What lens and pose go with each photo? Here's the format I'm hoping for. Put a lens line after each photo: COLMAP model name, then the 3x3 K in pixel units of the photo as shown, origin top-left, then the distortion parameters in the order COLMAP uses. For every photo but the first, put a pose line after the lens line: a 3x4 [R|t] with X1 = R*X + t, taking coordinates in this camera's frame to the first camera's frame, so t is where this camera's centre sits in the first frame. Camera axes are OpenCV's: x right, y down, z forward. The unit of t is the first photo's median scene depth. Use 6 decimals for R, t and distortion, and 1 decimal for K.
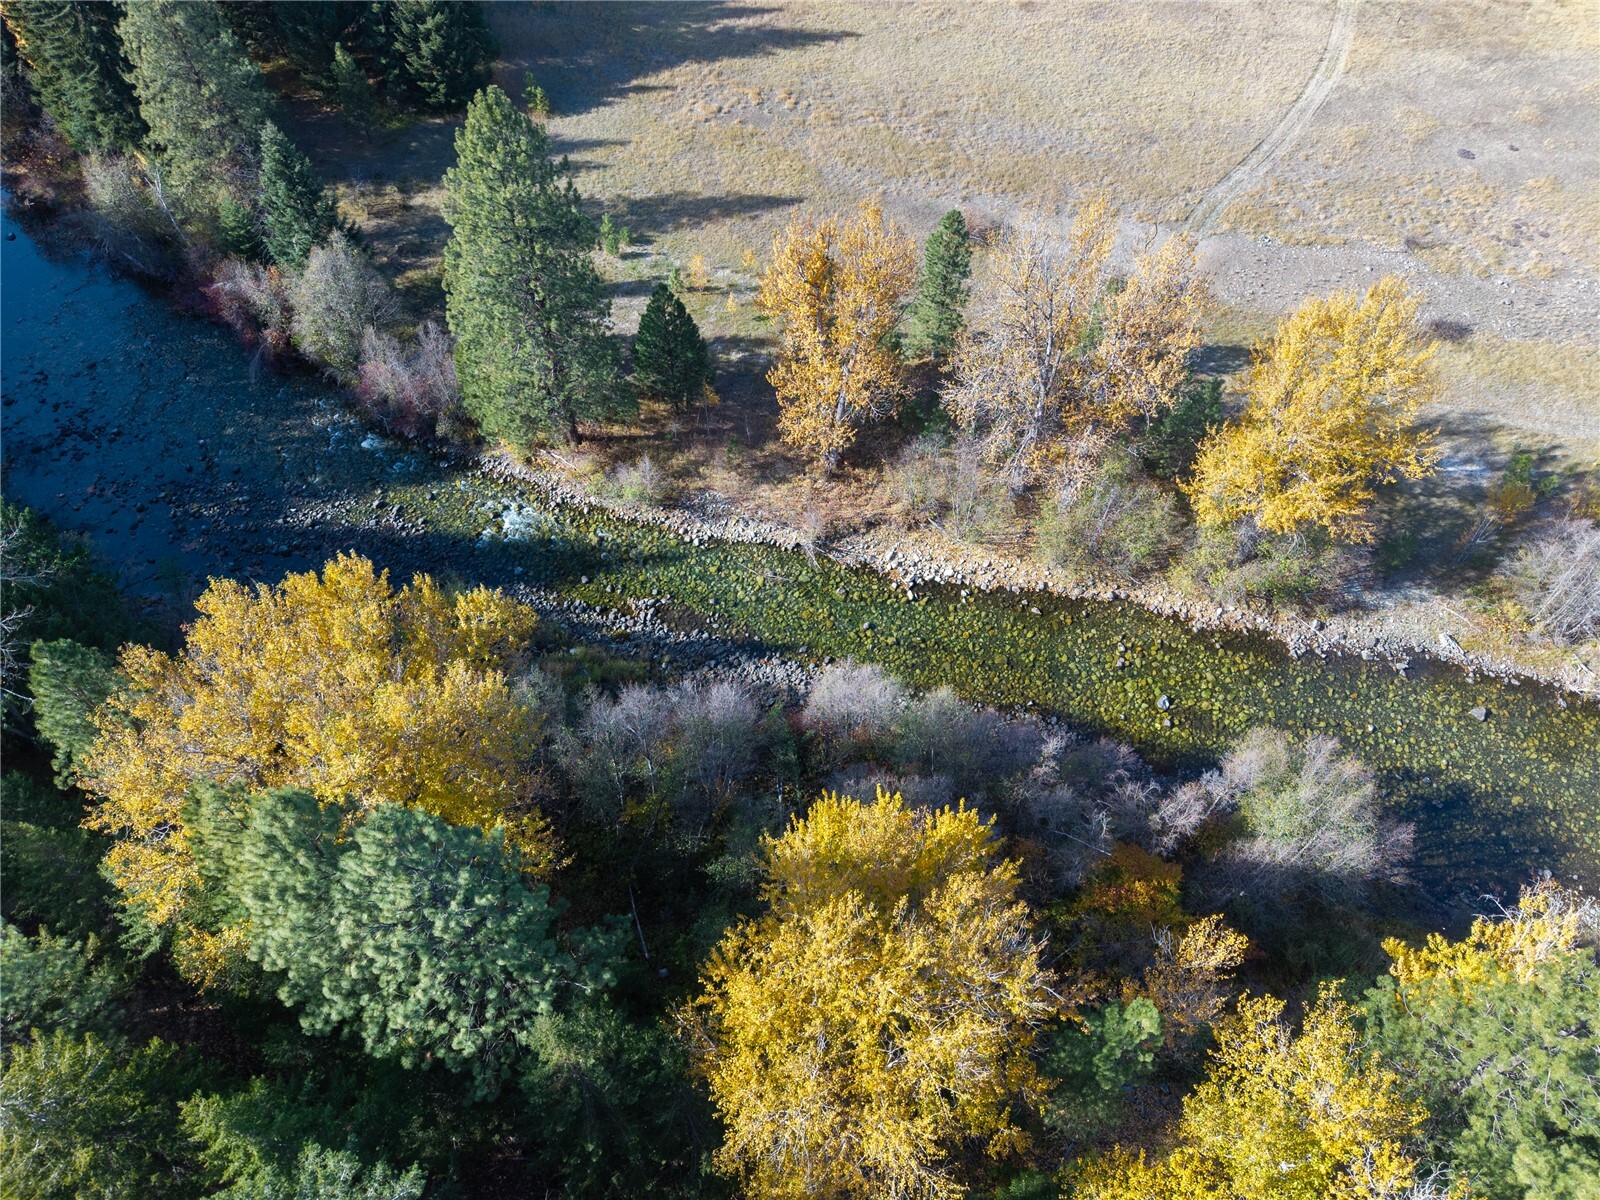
lens RADIAL K [[1081.0, 0, 800.0], [0, 1081.0, 600.0], [0, 0, 1]] dist [-0.002546, 0.002357]
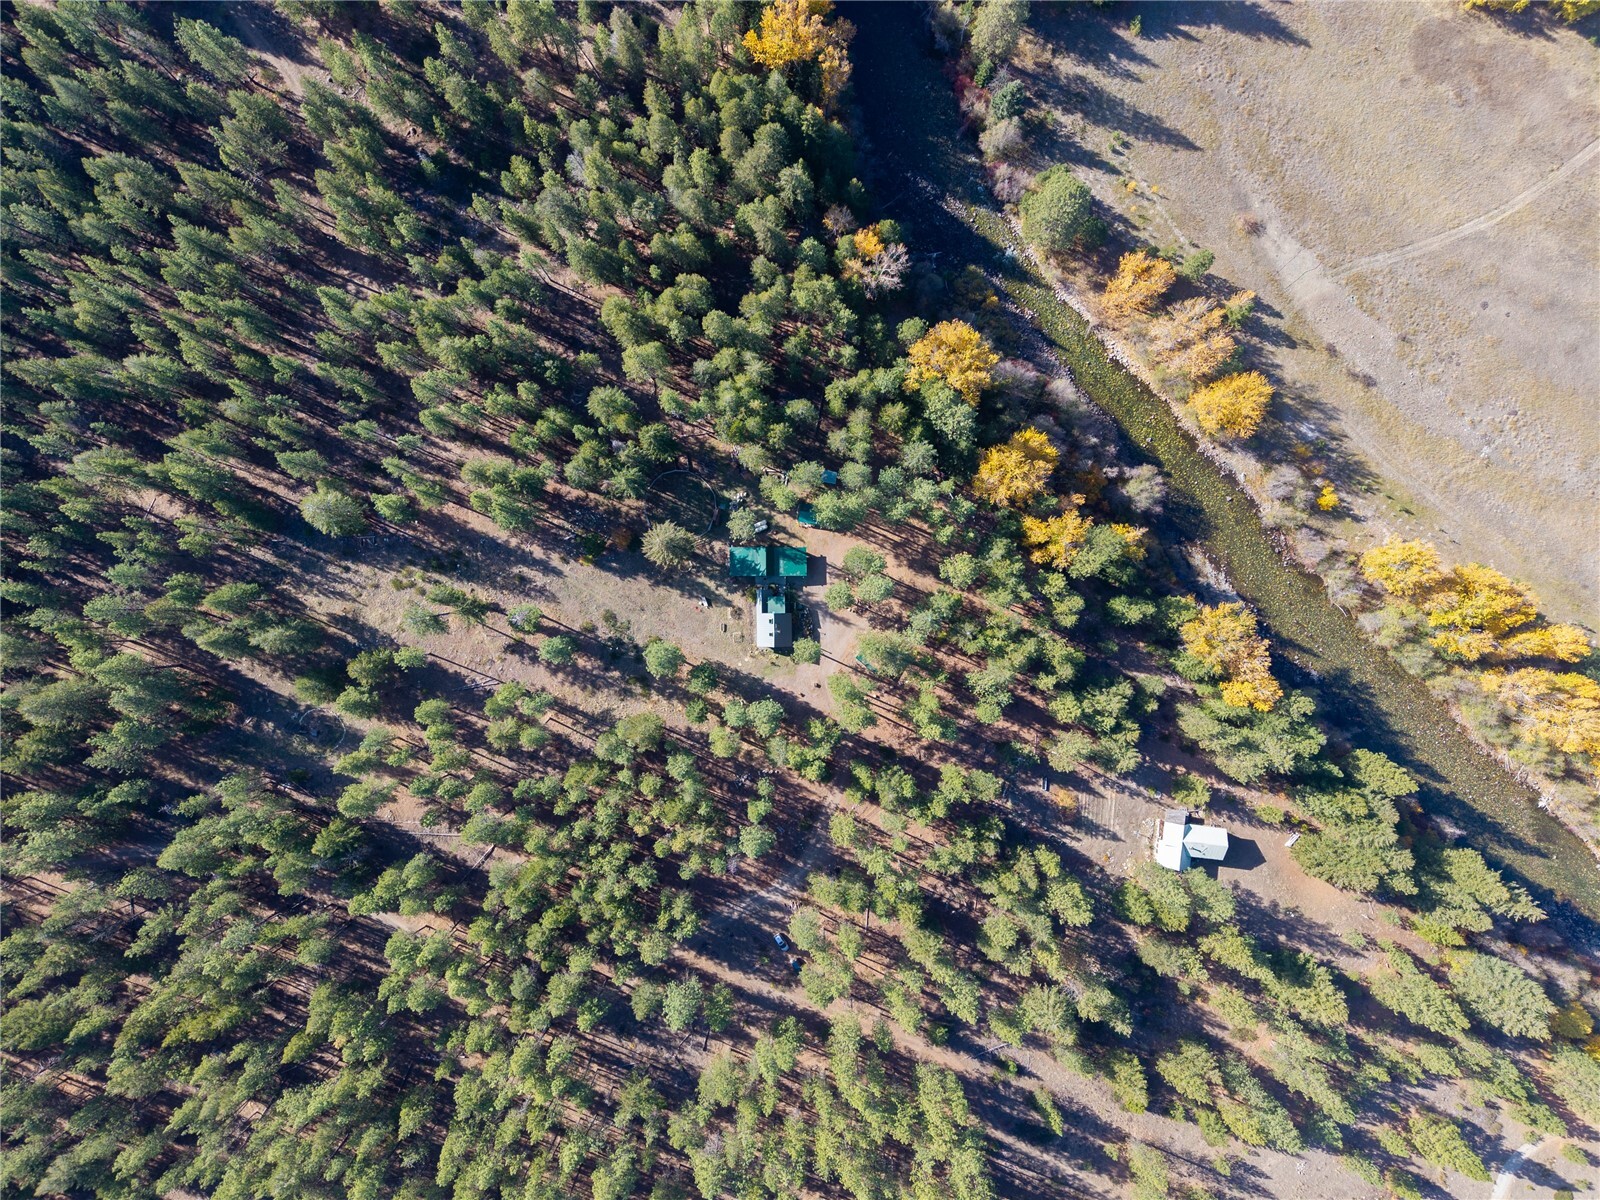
lens RADIAL K [[1081.0, 0, 800.0], [0, 1081.0, 600.0], [0, 0, 1]] dist [-0.002546, 0.002357]
pose [[0.827832, 0.560878, -0.010506, -0.224054], [-0.447844, 0.672045, 0.589738, -1.057738], [0.337832, -0.483498, 0.807526, -2.250378]]
